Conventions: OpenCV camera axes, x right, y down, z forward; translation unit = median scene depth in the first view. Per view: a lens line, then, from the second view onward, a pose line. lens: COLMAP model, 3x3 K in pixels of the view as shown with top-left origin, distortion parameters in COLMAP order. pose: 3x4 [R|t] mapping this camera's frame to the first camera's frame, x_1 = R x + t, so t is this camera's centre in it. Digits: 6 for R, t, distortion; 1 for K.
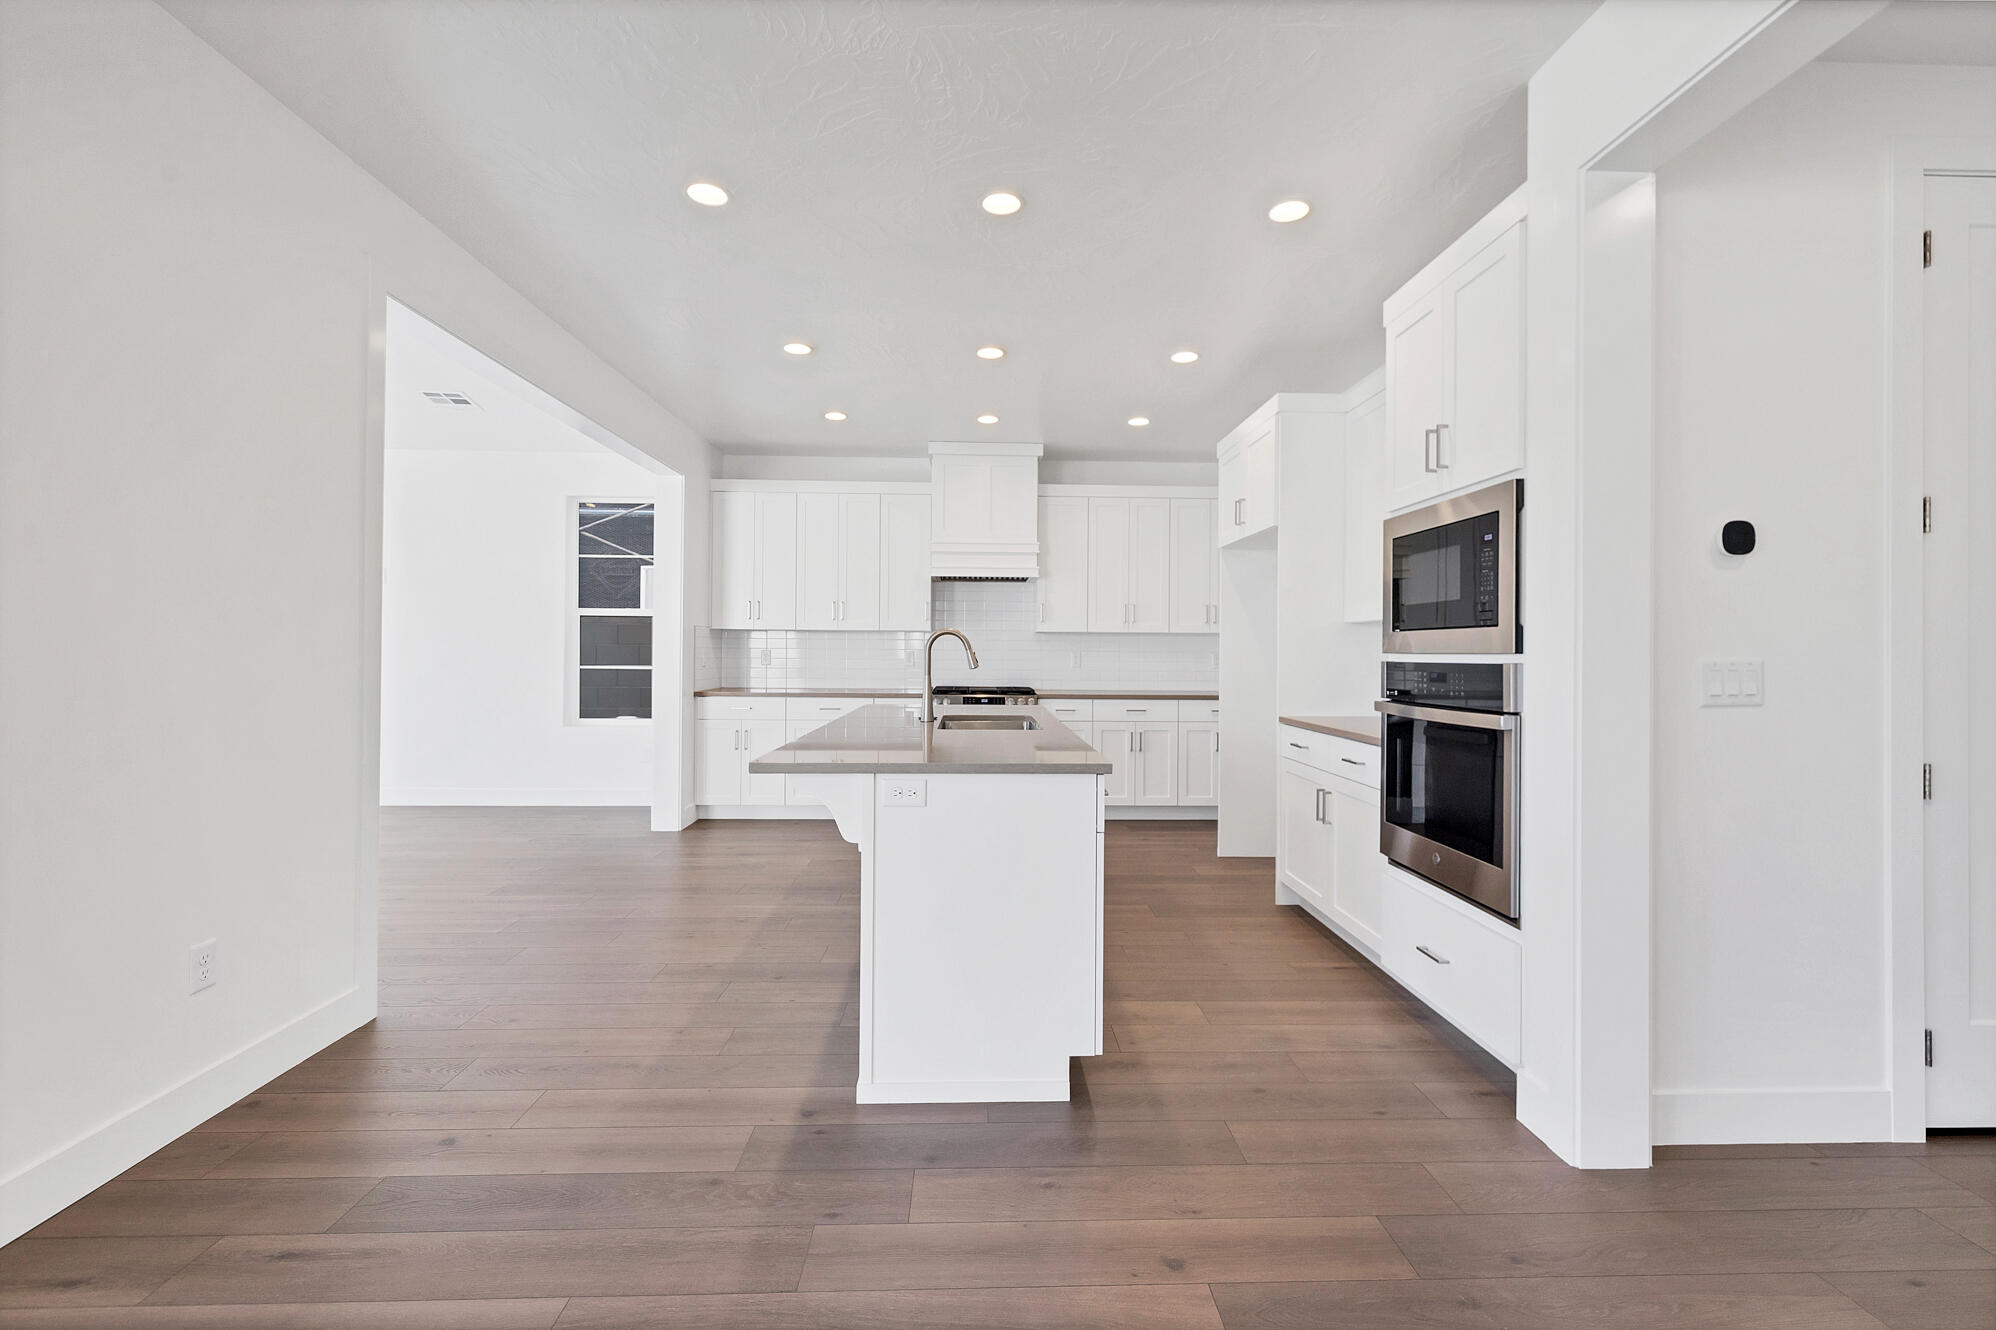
lens RADIAL K [[870.4, 0, 1009.5], [0, 870.4, 655.1], [0, 0, 1]] dist [0.002340, -0.000527]
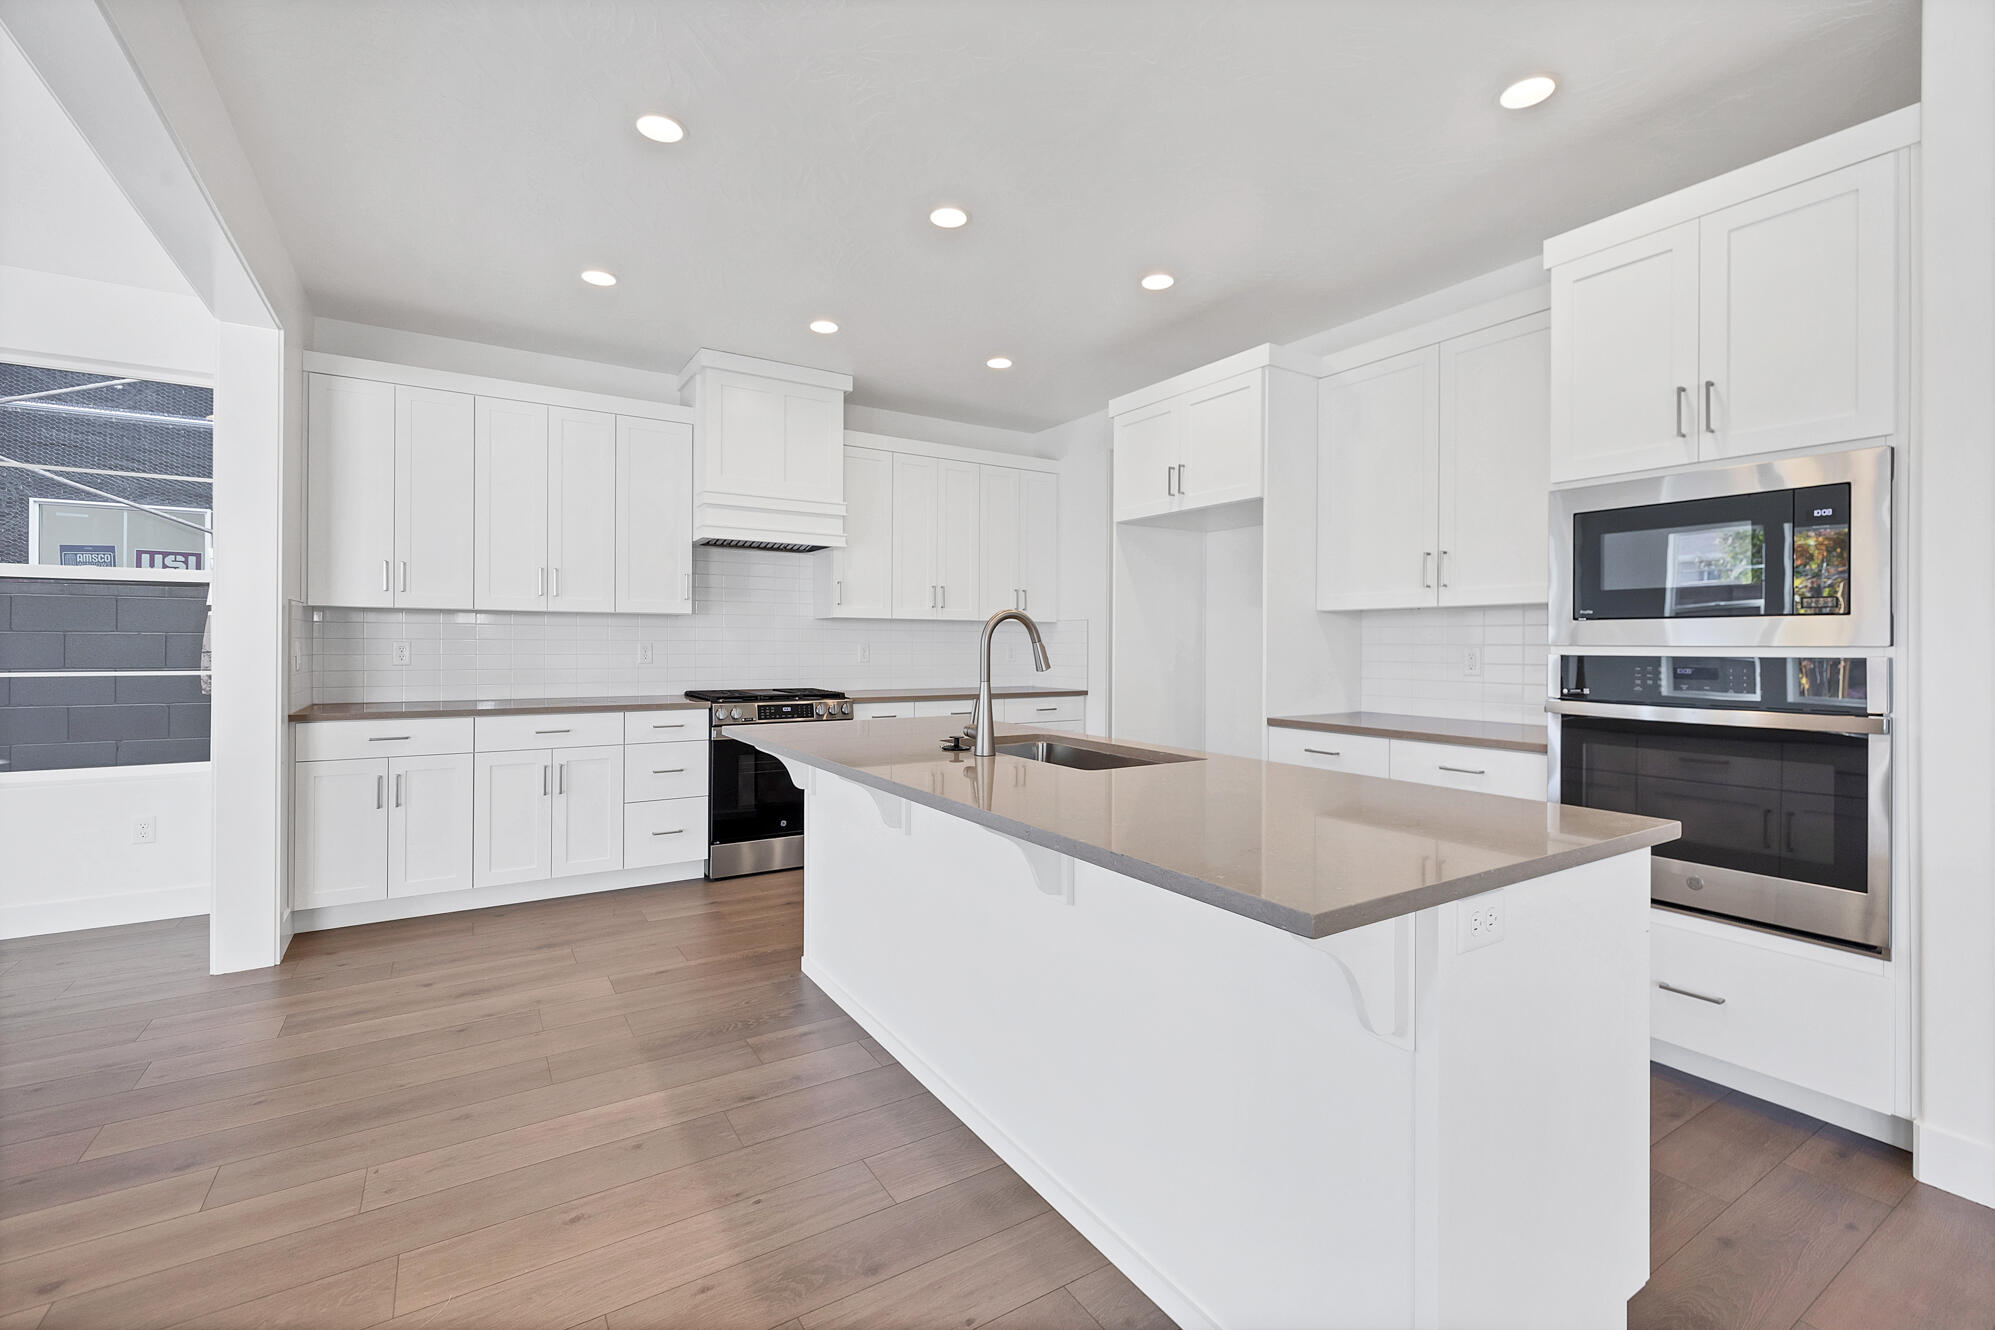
lens RADIAL K [[870.0, 0, 1014.3], [0, 870.0, 642.4], [0, 0, 1]] dist [0.002340, -0.000527]
pose [[0.864365, -0.002126, 0.502861, -0.232602], [0.003233, 0.999994, -0.001328, -0.002542], [-0.502855, 0.002774, 0.864366, 0.258988]]
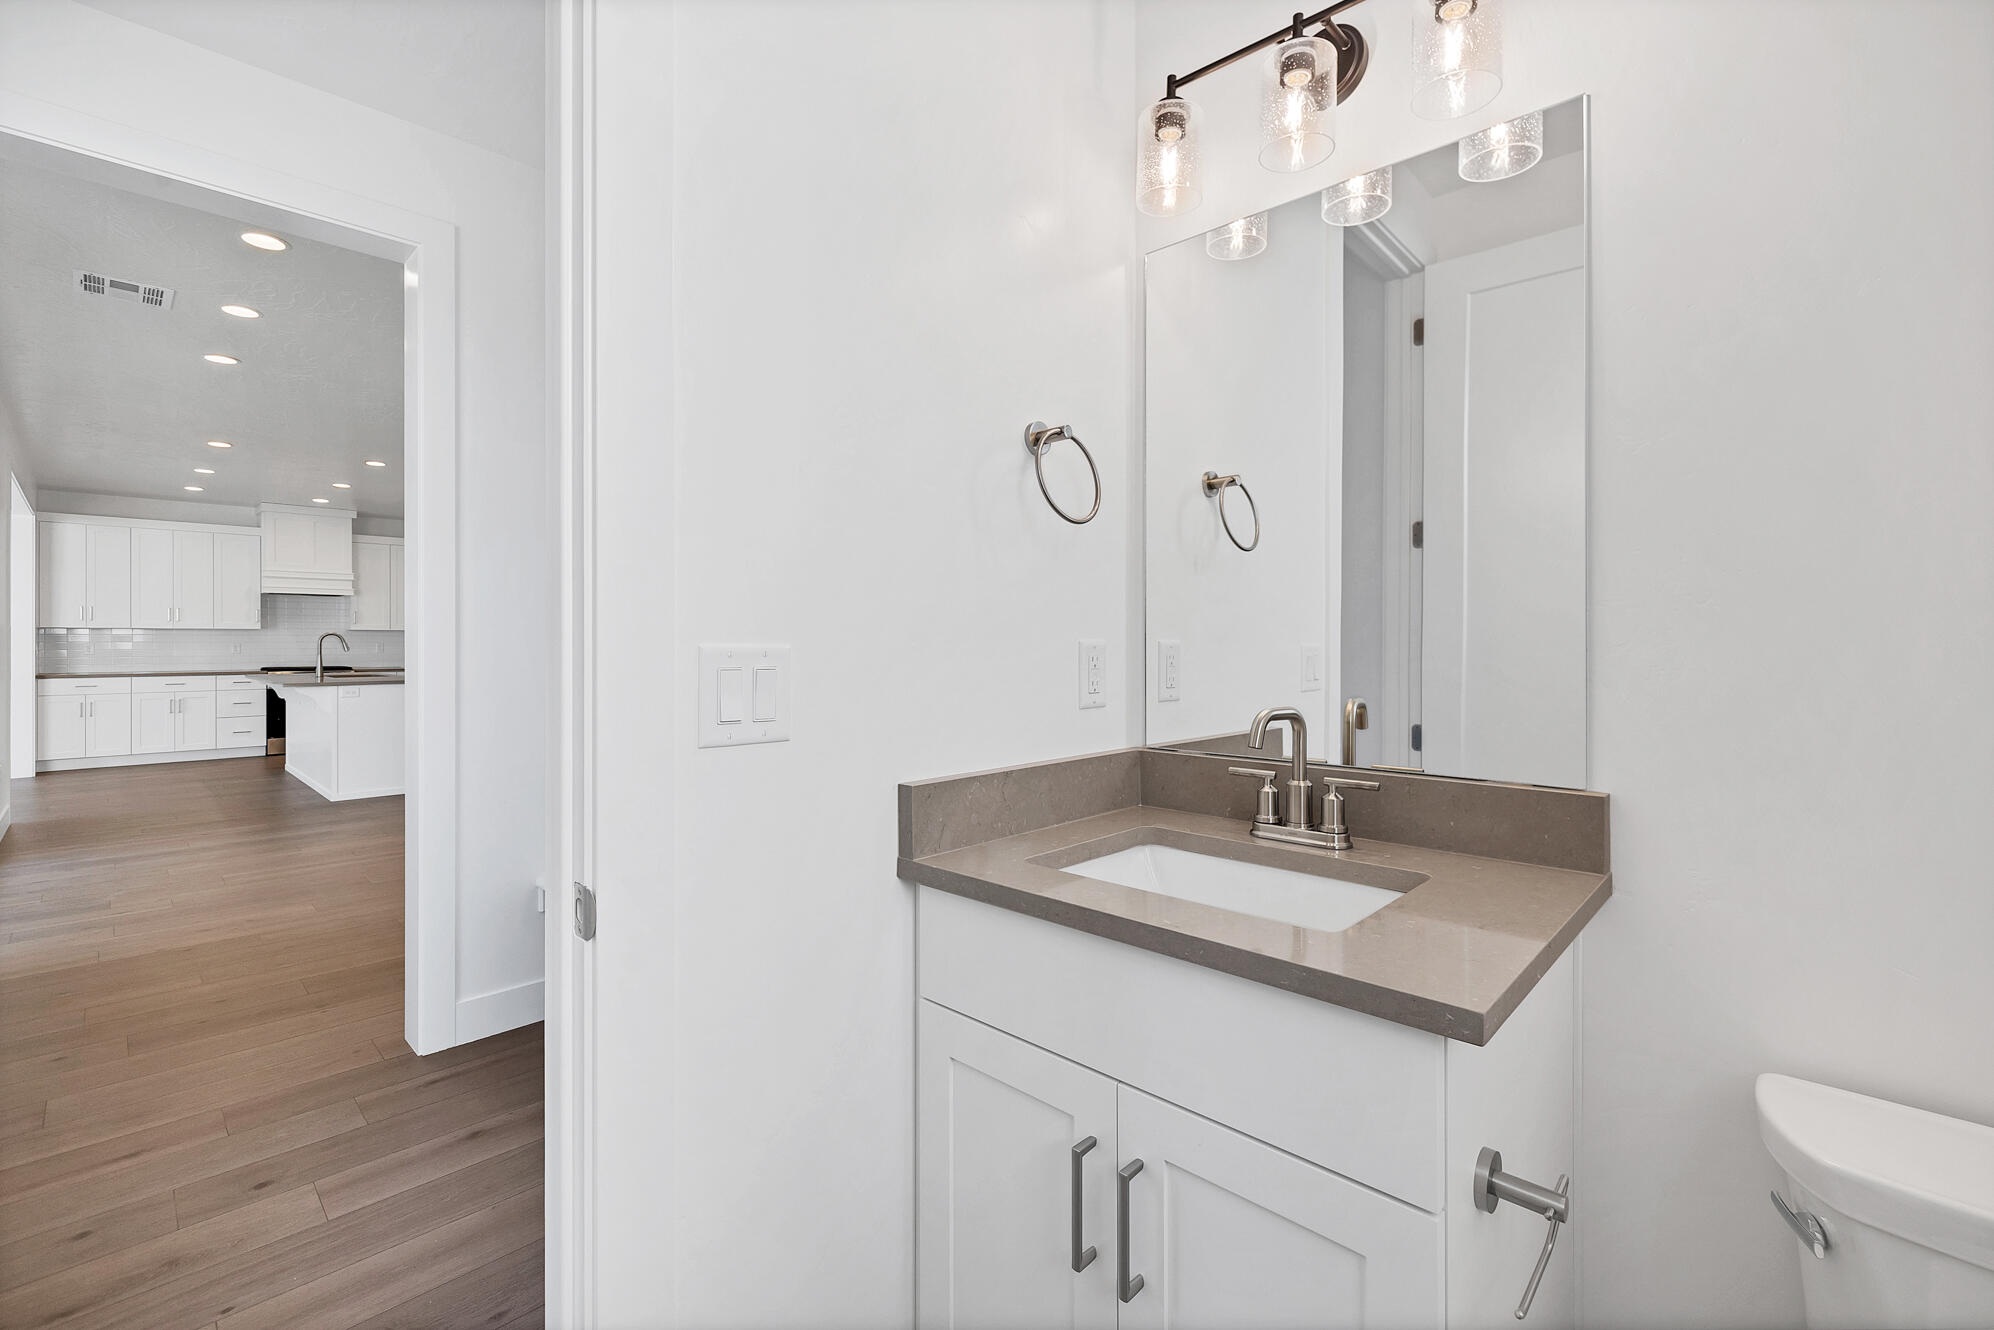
lens RADIAL K [[869.5, 0, 1007.0], [0, 869.5, 640.4], [0, 0, 1]] dist [0.002340, -0.000527]
pose [[0.724035, -0.005781, 0.689739, -0.200716], [0.009404, 0.999955, -0.001490, 0.005136], [-0.689699, 0.007565, 0.724056, -0.966767]]
